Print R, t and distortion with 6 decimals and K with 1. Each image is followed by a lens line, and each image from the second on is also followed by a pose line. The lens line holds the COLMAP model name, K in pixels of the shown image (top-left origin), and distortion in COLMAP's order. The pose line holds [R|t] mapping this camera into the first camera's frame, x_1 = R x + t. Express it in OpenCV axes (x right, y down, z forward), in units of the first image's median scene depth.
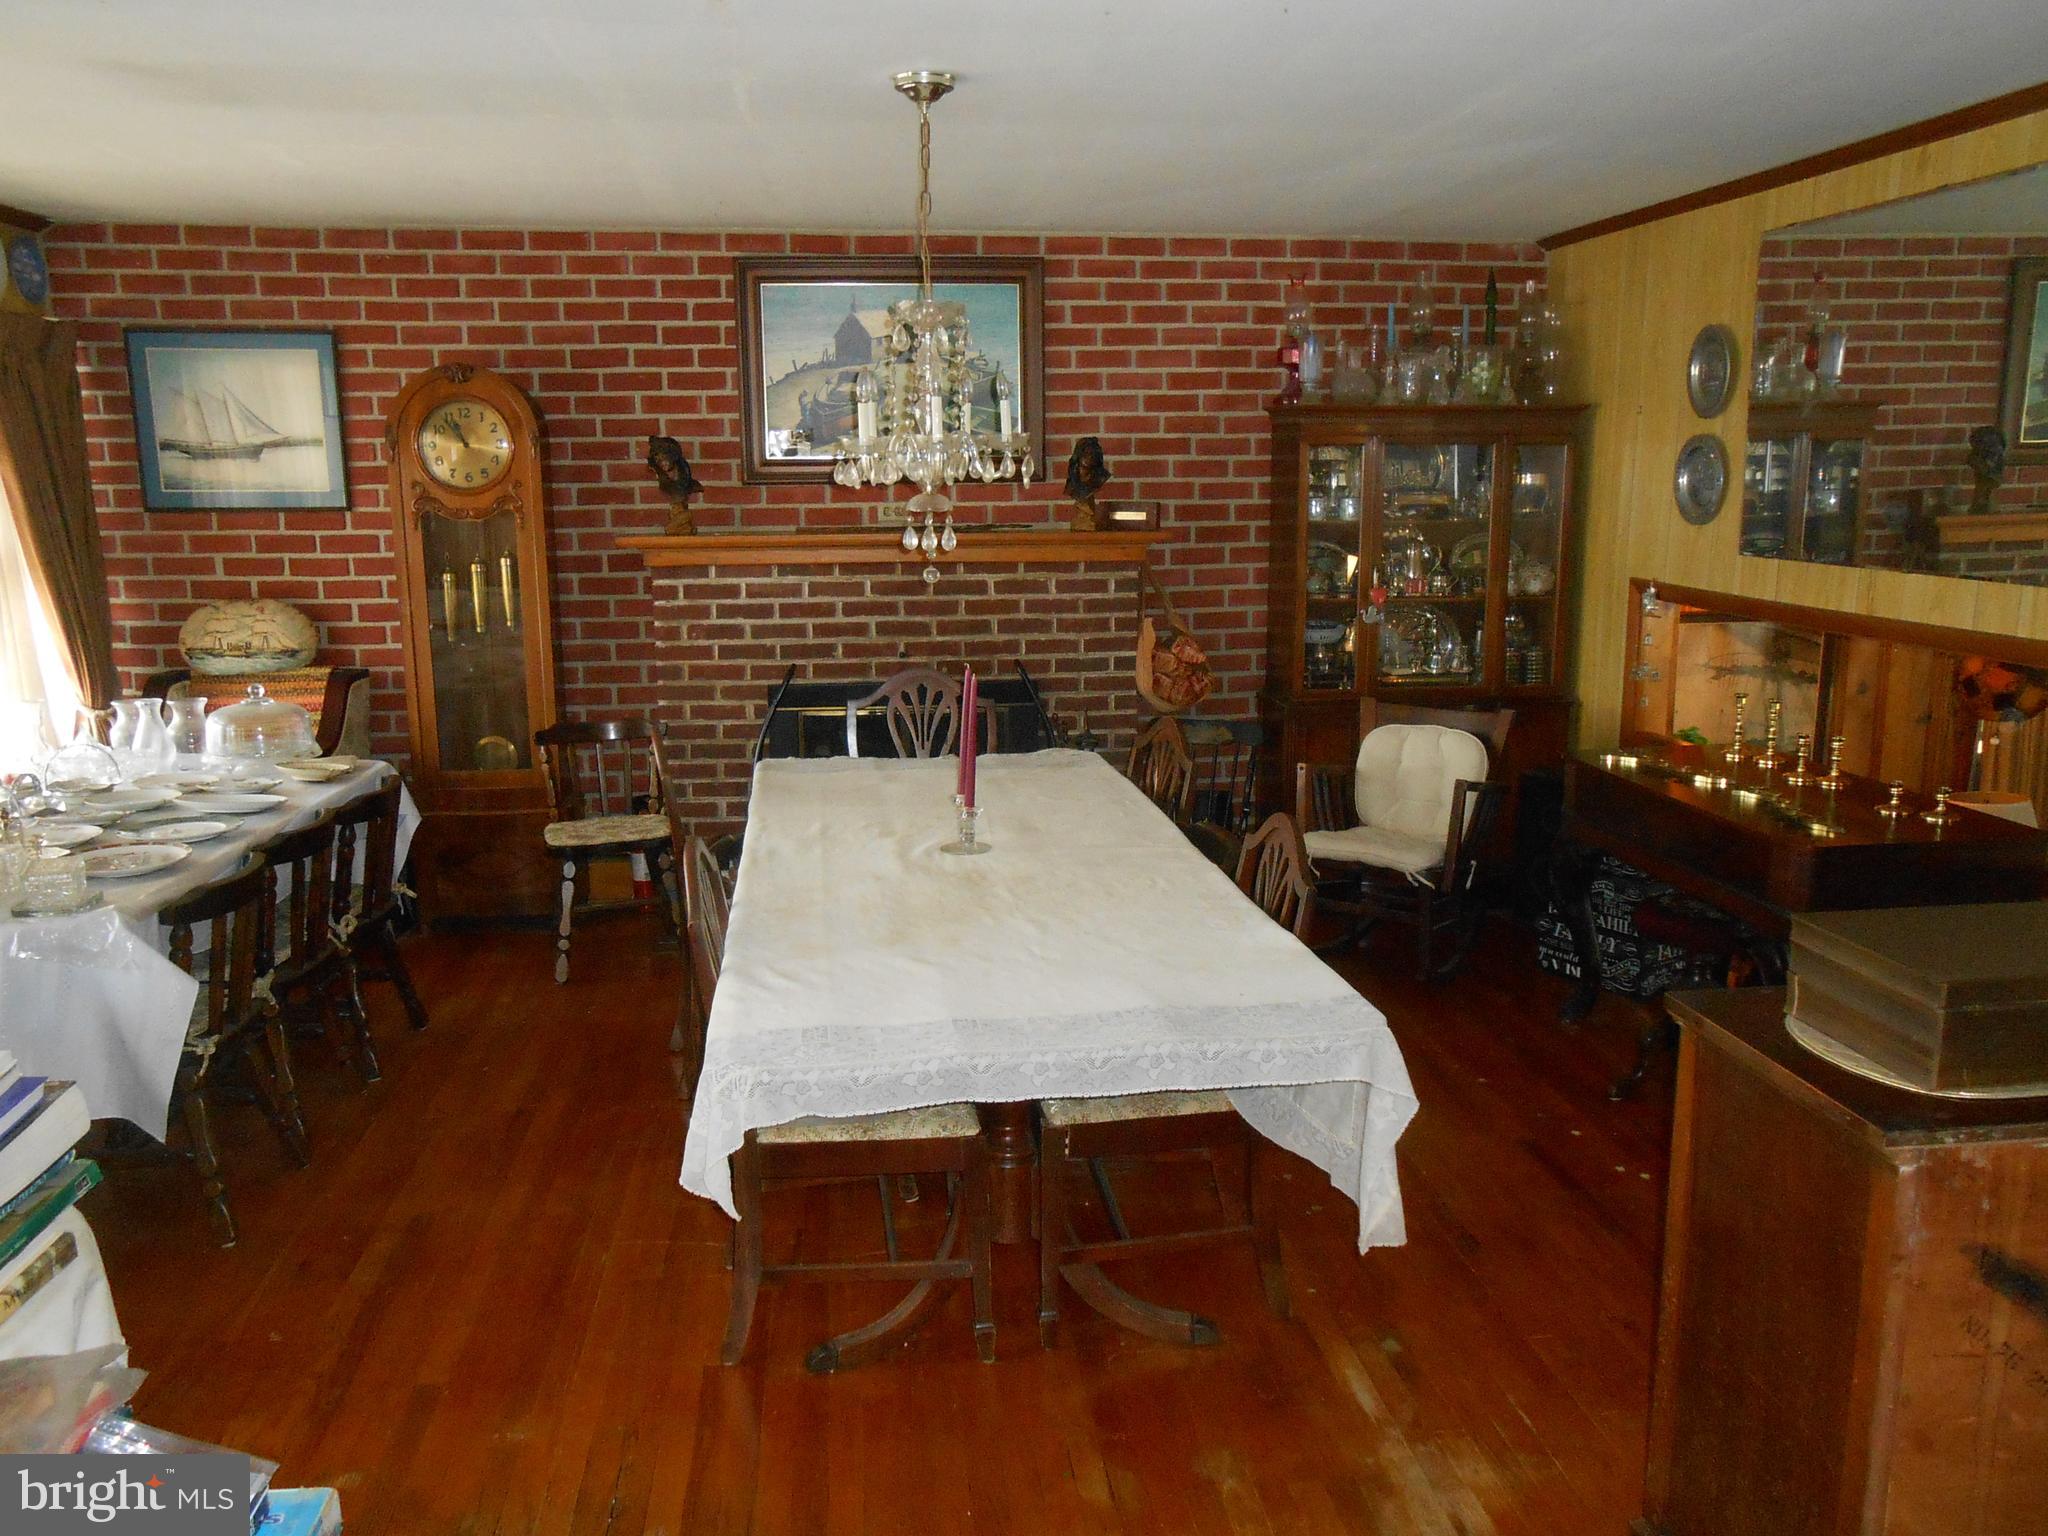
lens RADIAL K [[1608.7, 0, 1031.1], [0, 1608.7, 776.1], [0, 0, 1]] dist [-0.046704, 0.080352]
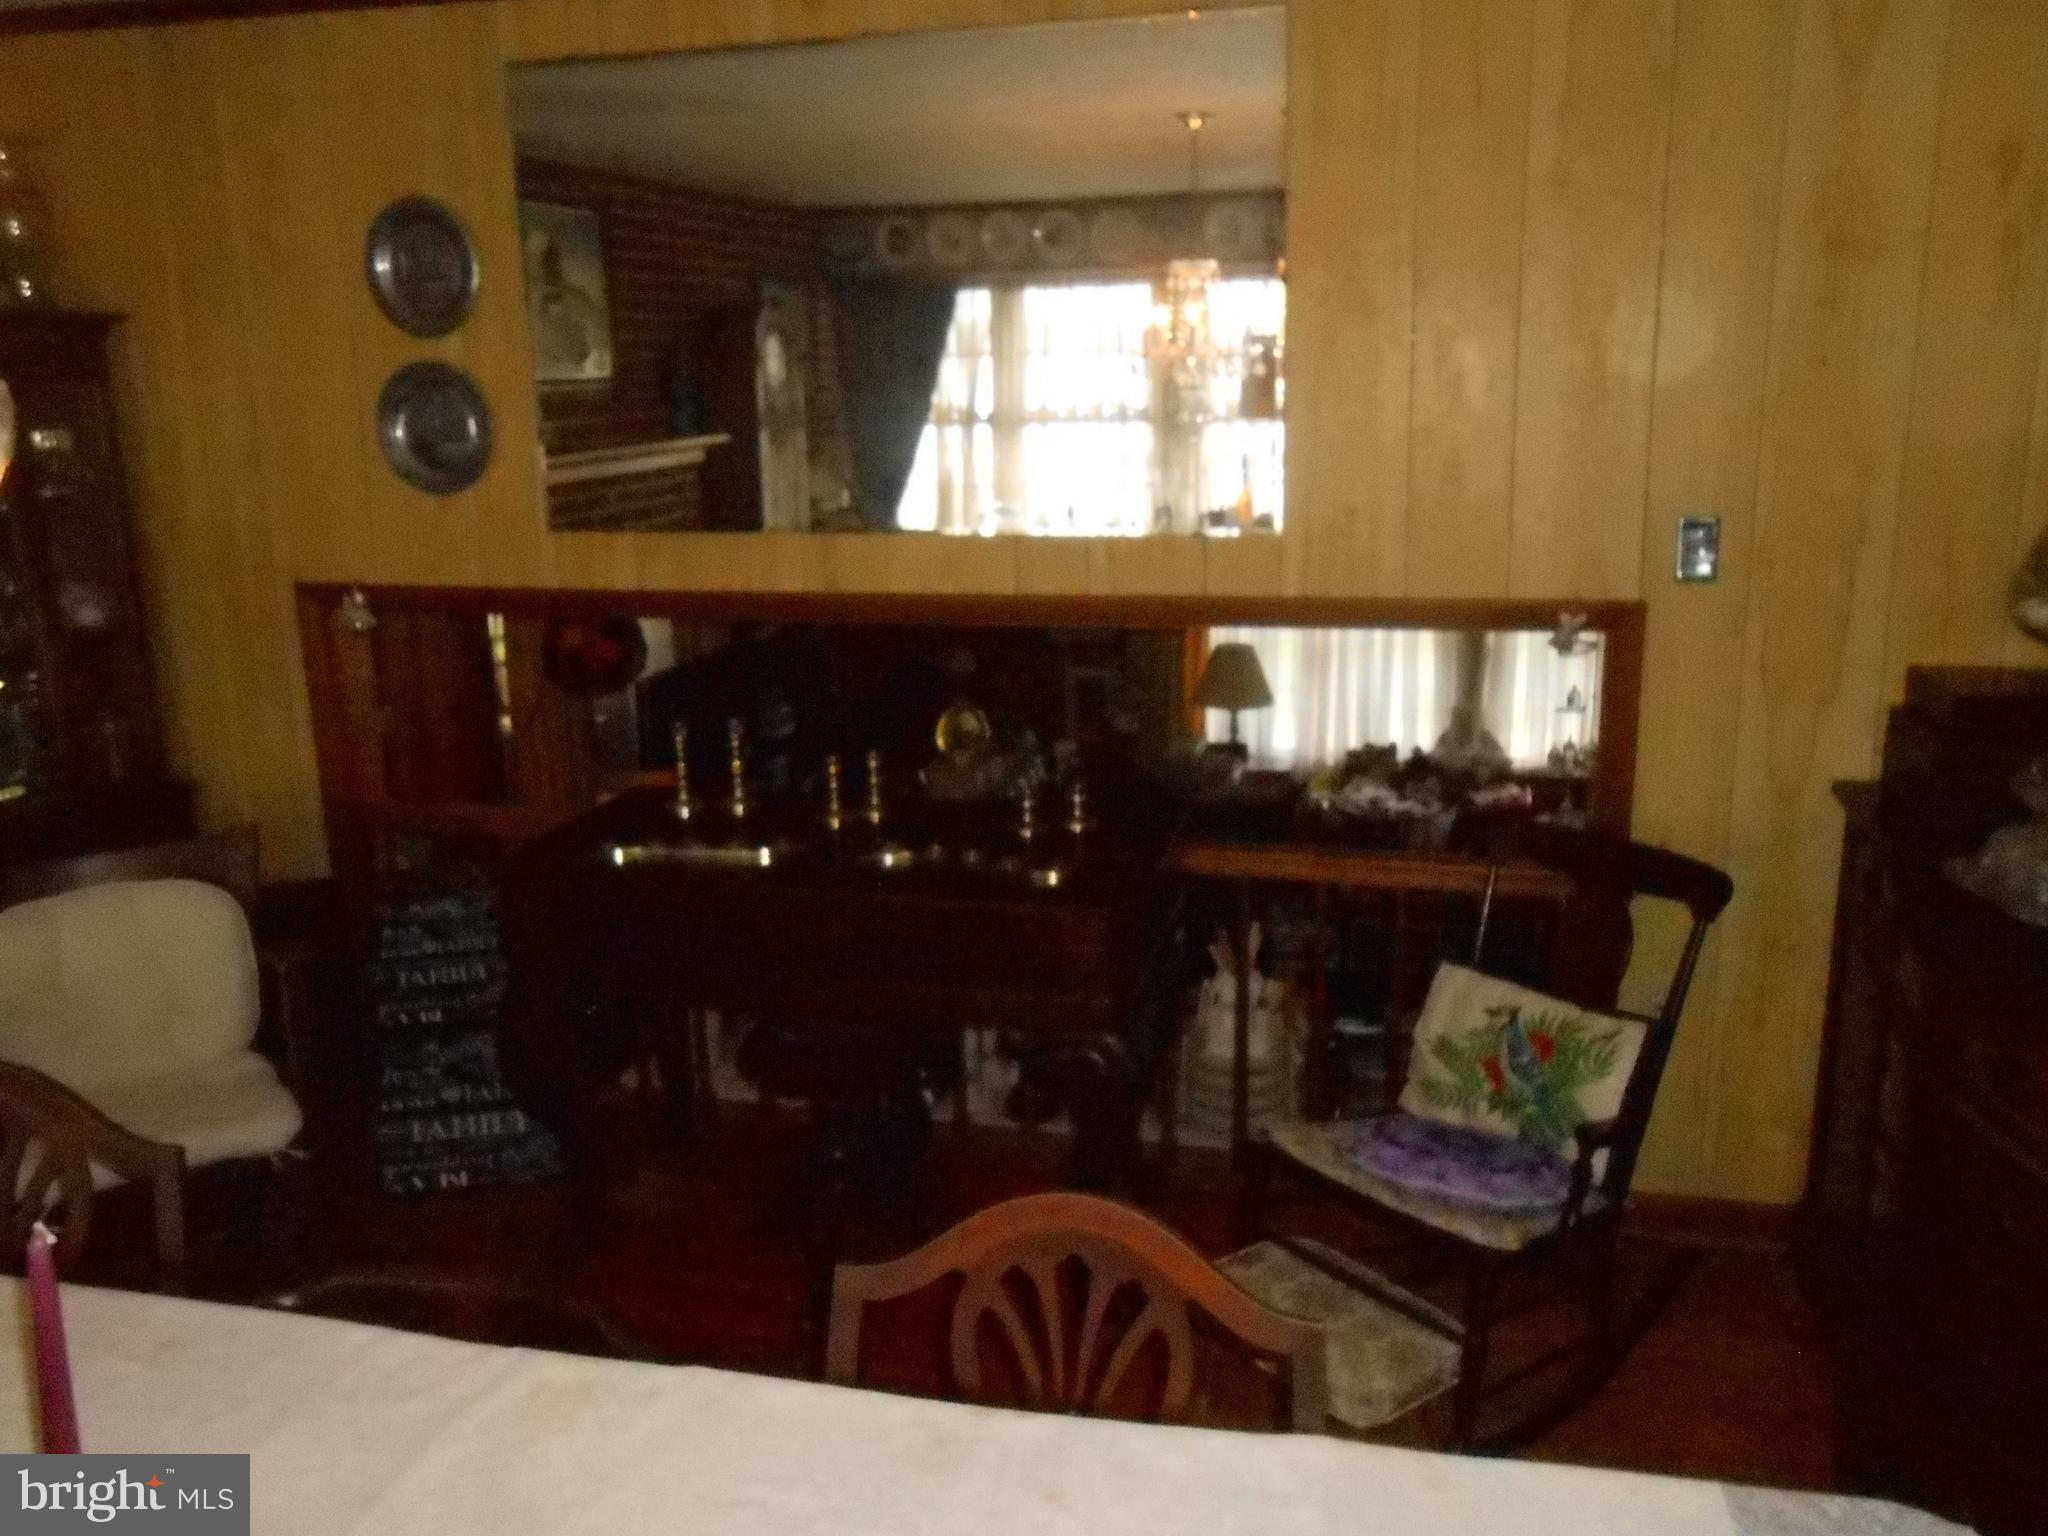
lens RADIAL K [[1608.7, 0, 1031.1], [0, 1608.7, 776.1], [0, 0, 1]] dist [-0.046704, 0.080352]
pose [[0.386608, -0.216414, 0.896493, -0.125775], [0.198132, 0.968870, 0.148443, -0.091780], [-0.900710, 0.120235, 0.417451, 0.499720]]
